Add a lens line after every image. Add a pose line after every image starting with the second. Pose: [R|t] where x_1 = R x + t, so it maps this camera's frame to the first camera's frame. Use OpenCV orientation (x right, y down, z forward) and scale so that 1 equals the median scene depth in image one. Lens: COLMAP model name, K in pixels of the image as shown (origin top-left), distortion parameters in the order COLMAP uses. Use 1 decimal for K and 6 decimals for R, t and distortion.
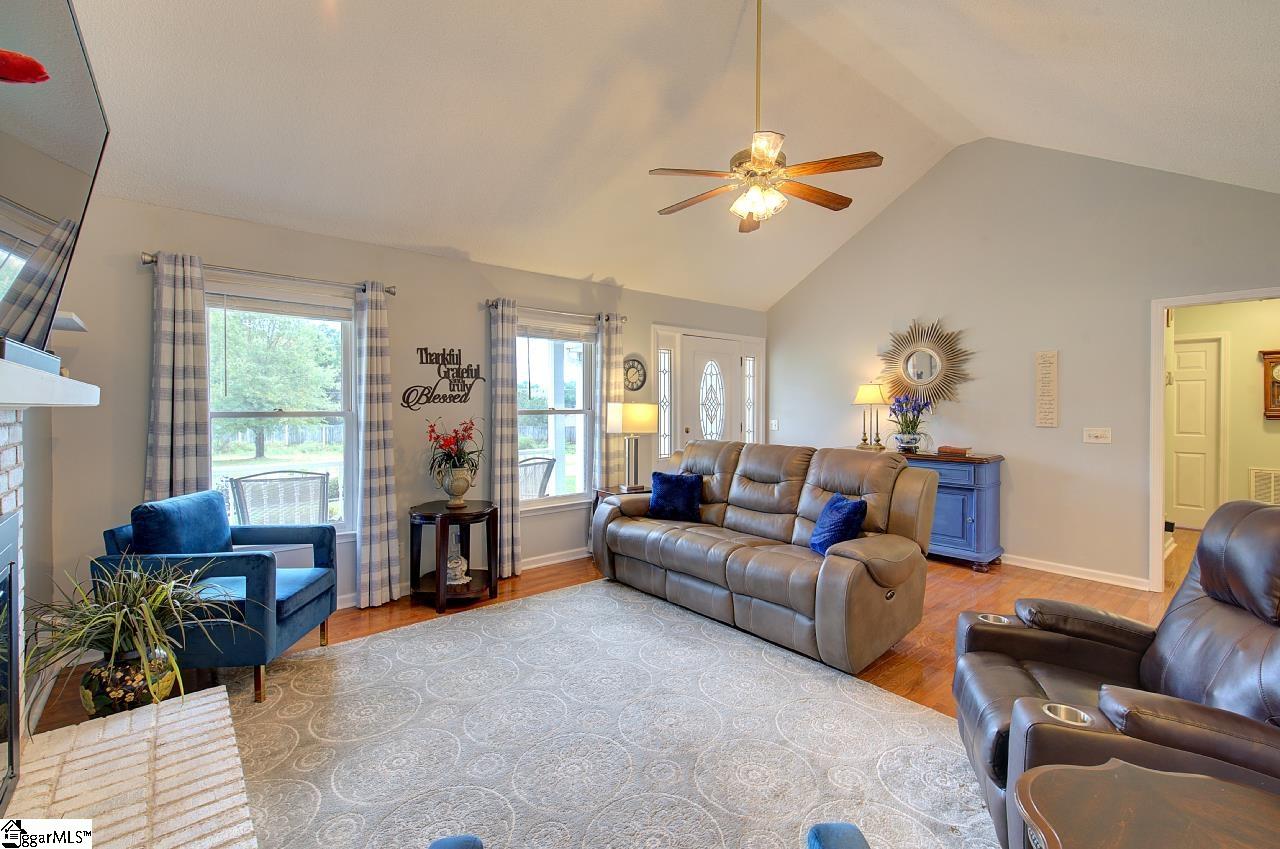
lens RADIAL K [[552.8, 0, 651.6], [0, 552.8, 405.1], [0, 0, 1]] dist [-0.001348, 0.001471]
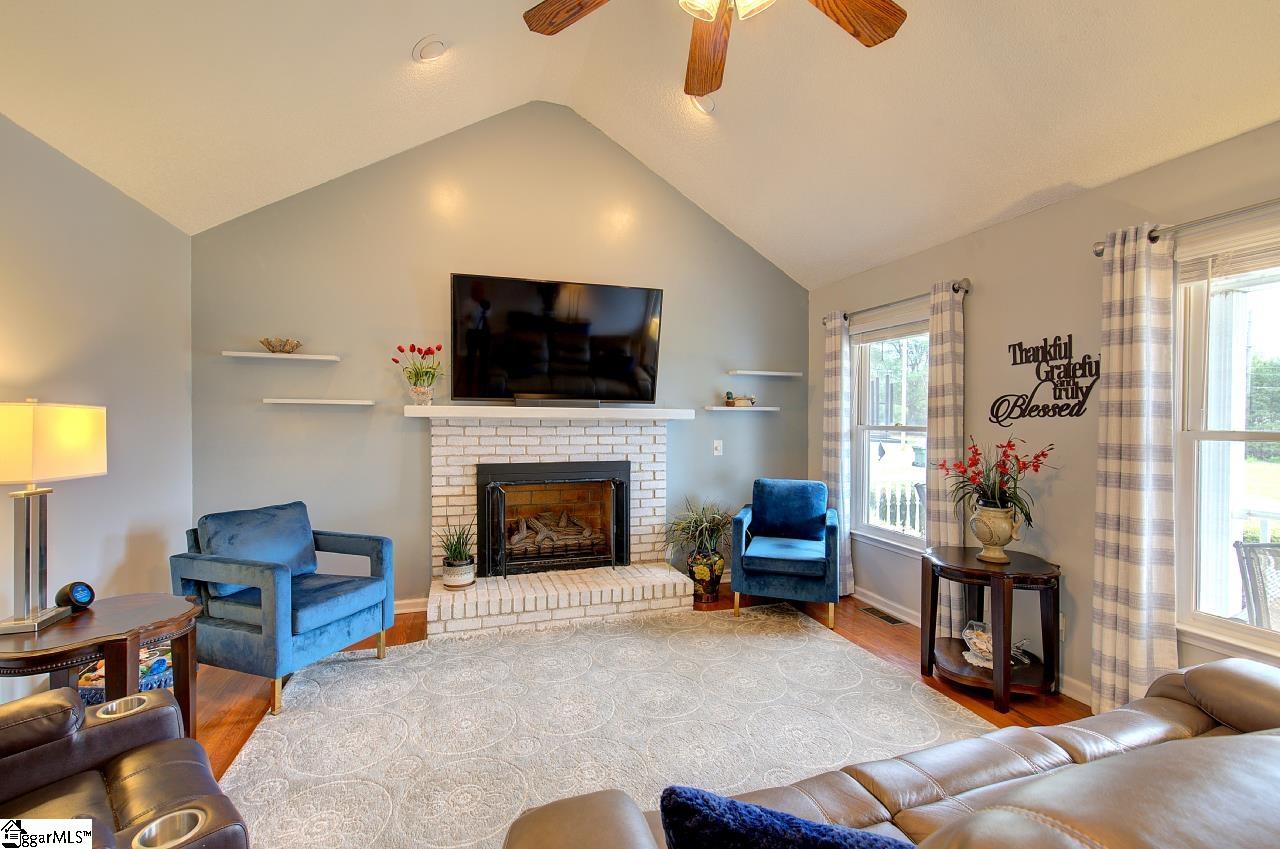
lens RADIAL K [[552.8, 0, 636.0], [0, 552.8, 417.0], [0, 0, 1]] dist [-0.001348, 0.001471]
pose [[-0.394301, -0.006648, -0.918957, 0.465799], [-0.005592, 0.999973, -0.004834, 0.002427], [0.918964, 0.003233, -0.394328, 0.805097]]
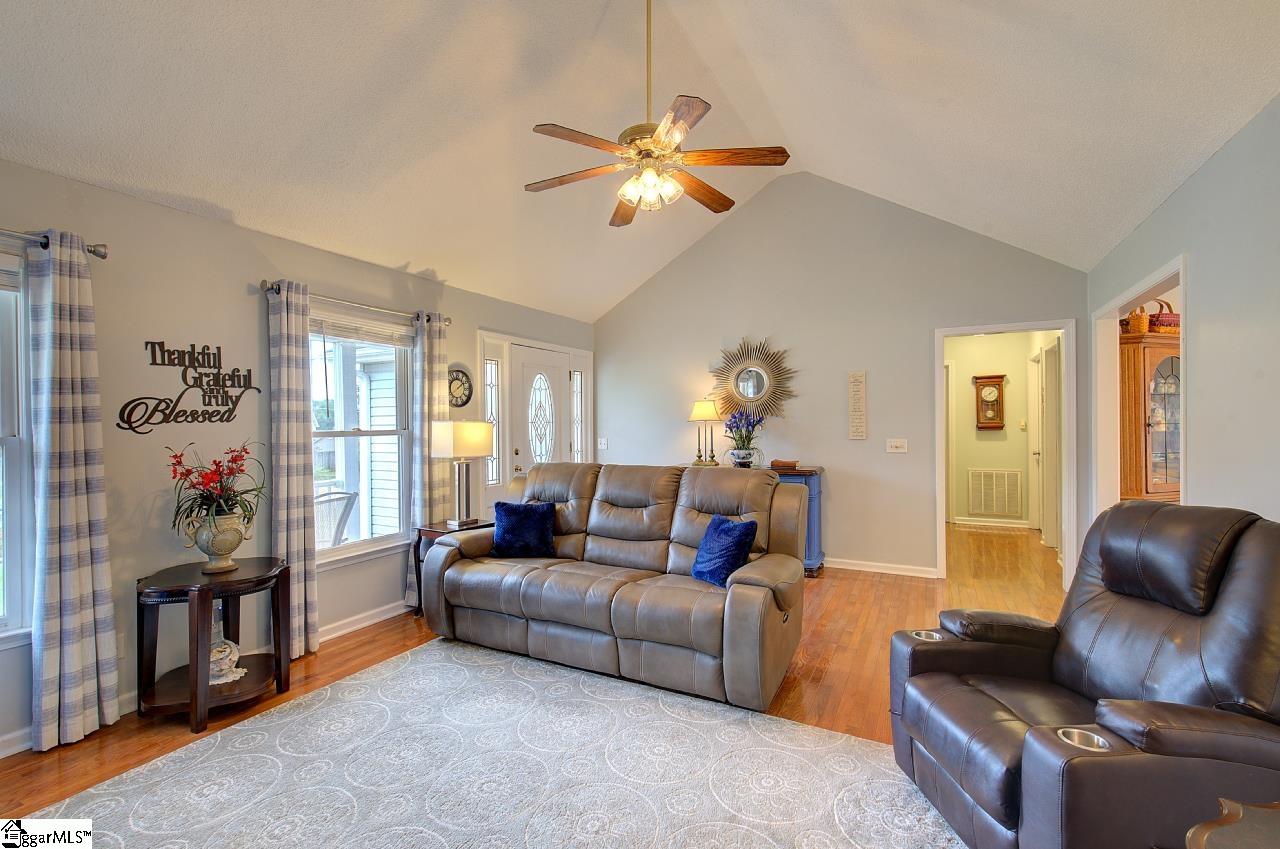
lens RADIAL K [[552.8, 0, 641.8], [0, 552.8, 421.9], [0, 0, 1]] dist [-0.001348, 0.001471]
pose [[0.929482, -0.008658, 0.368766, -0.107883], [0.010535, 0.999940, -0.003078, 0.003322], [-0.368717, 0.006746, 0.929517, 0.144978]]
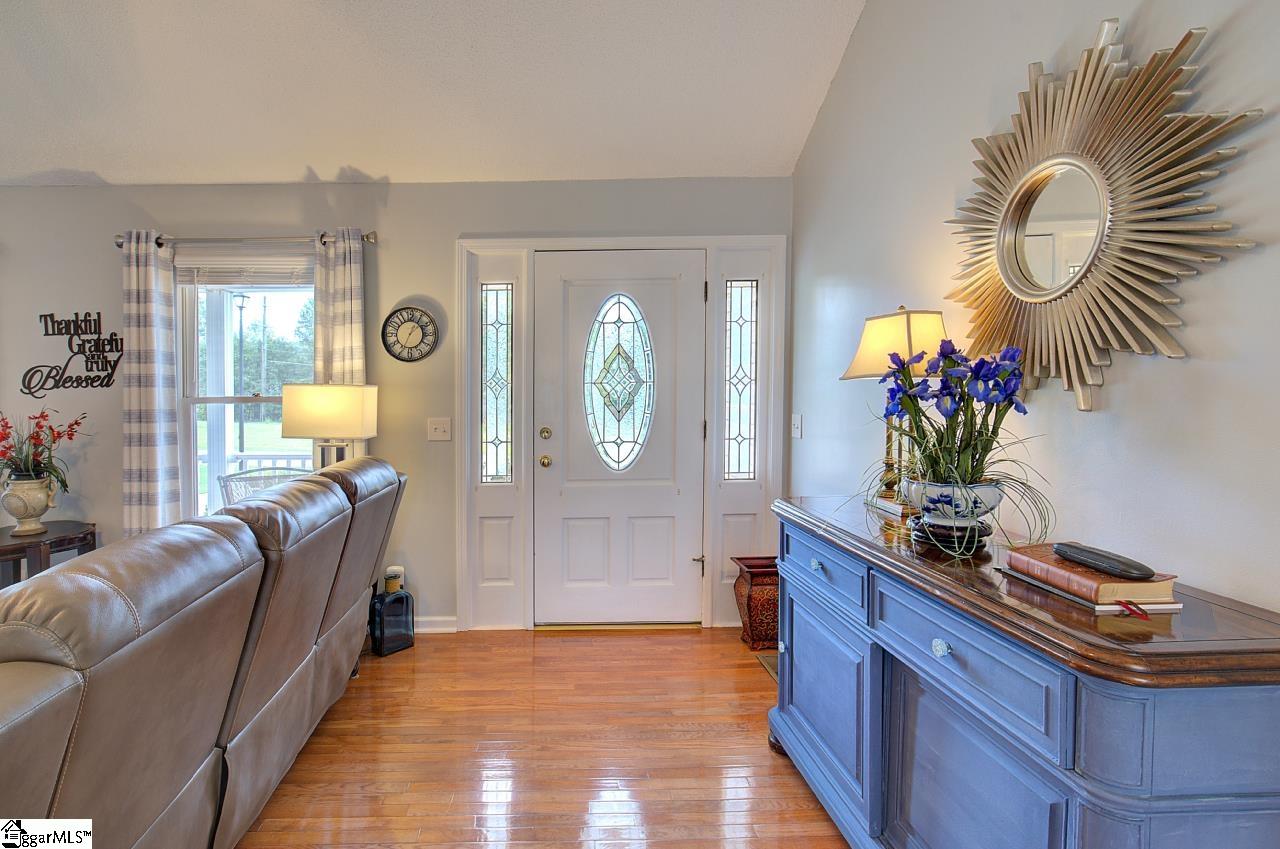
lens RADIAL K [[625.5, 0, 552.0], [0, 625.5, 405.5], [0, 0, 1]] dist [0.002586, 0.001644]
pose [[0.756215, 0.010695, -0.654236, 0.646334], [0.009778, 0.999570, 0.027642, 0.002990], [0.654251, -0.027300, 0.755785, 0.785216]]
